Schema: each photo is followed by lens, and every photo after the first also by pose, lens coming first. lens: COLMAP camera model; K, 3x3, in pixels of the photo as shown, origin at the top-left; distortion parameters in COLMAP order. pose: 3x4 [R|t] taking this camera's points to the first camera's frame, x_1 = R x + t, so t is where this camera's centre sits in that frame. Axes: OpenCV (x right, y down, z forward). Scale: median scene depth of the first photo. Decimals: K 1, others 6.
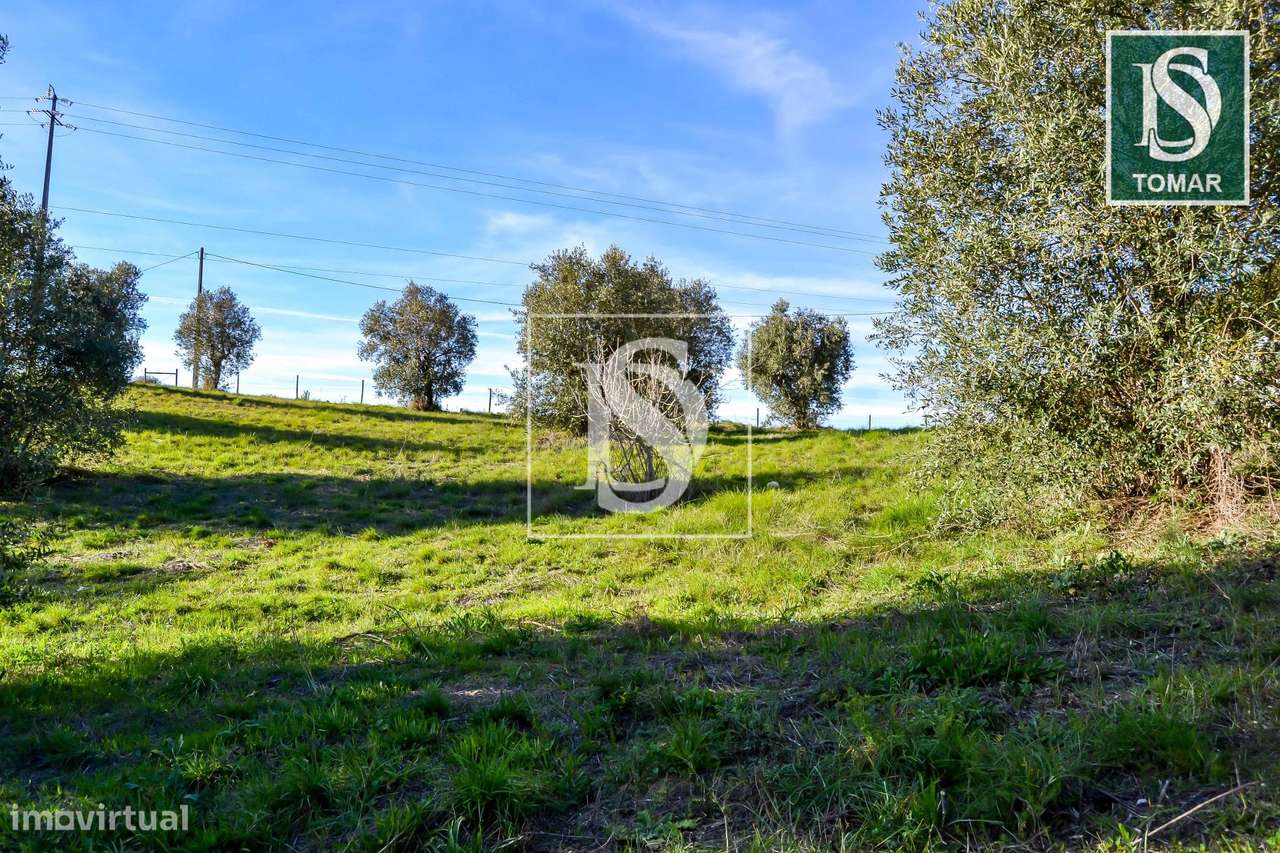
lens RADIAL K [[1089.7, 0, 614.2], [0, 1089.7, 428.0], [0, 0, 1]] dist [-0.086015, 0.010059]
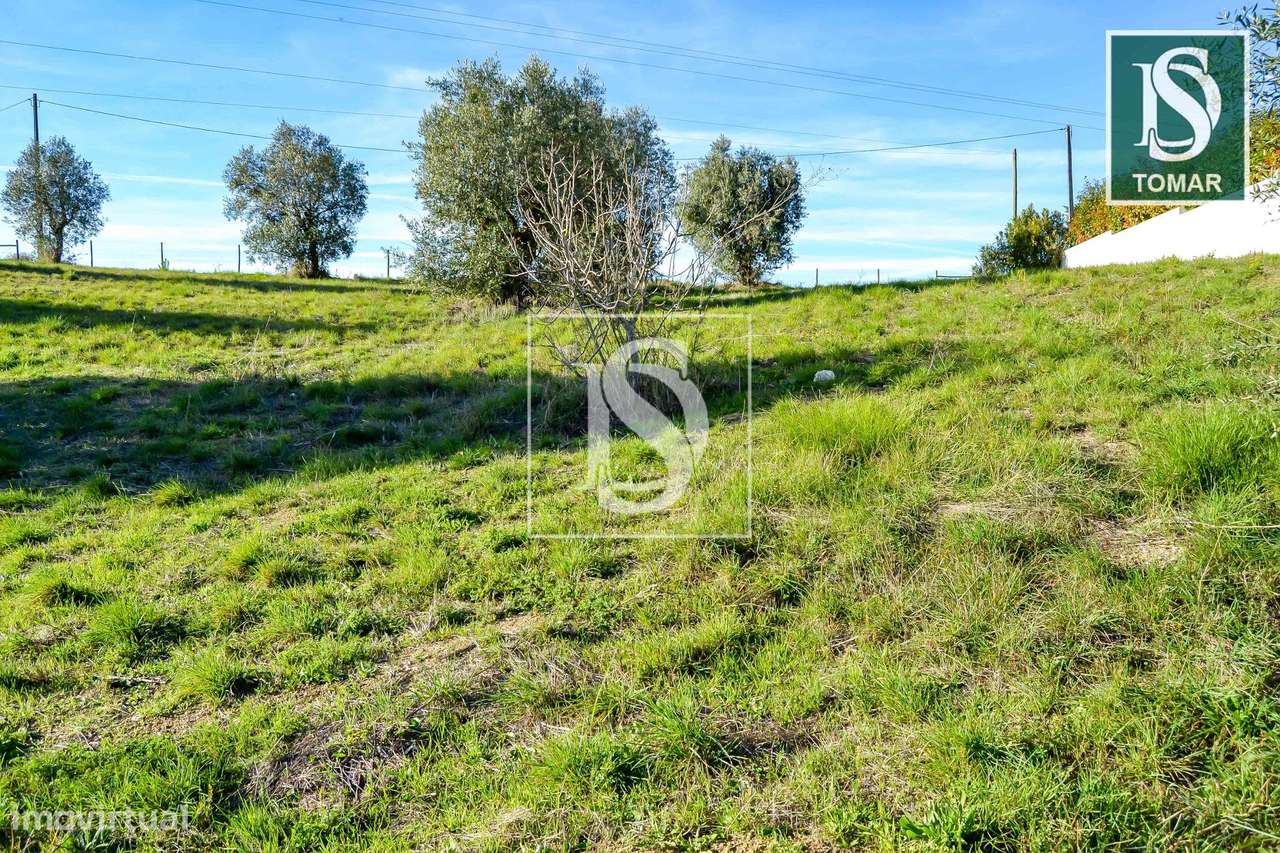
lens RADIAL K [[1089.7, 0, 614.2], [0, 1089.7, 428.0], [0, 0, 1]] dist [-0.086015, 0.010059]
pose [[0.995949, -0.039462, 0.080797, -0.015152], [0.028919, 0.991387, 0.127733, -0.001101], [-0.085141, -0.124879, 0.988512, 0.185202]]
